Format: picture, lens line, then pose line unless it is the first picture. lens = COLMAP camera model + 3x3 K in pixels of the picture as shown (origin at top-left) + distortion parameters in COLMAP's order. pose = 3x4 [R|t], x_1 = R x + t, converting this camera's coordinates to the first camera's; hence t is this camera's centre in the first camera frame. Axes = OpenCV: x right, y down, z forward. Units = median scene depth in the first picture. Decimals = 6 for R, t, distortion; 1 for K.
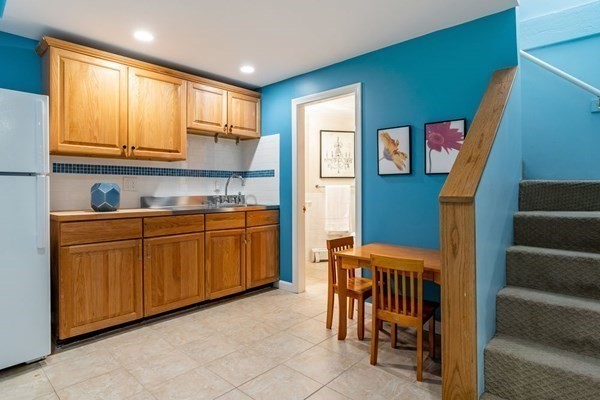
lens RADIAL K [[336.5, 0, 300.1], [0, 336.5, 190.6], [0, 0, 1]] dist [-0.025931, 0.017793]
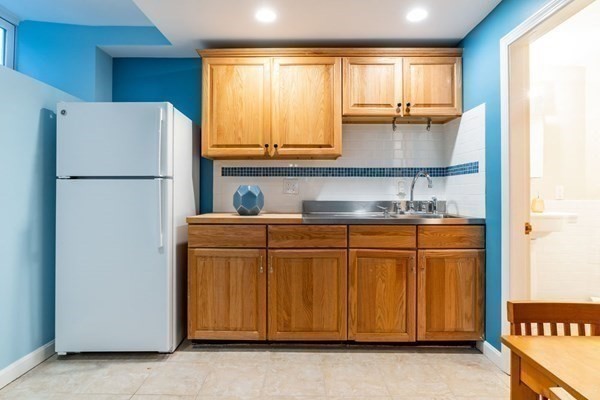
lens RADIAL K [[336.5, 0, 300.1], [0, 336.5, 190.6], [0, 0, 1]] dist [-0.025931, 0.017793]
pose [[0.671379, -0.001412, -0.741113, 0.206320], [-0.006460, 0.999949, -0.007758, -0.001189], [0.741086, 0.009996, 0.671336, 0.423532]]
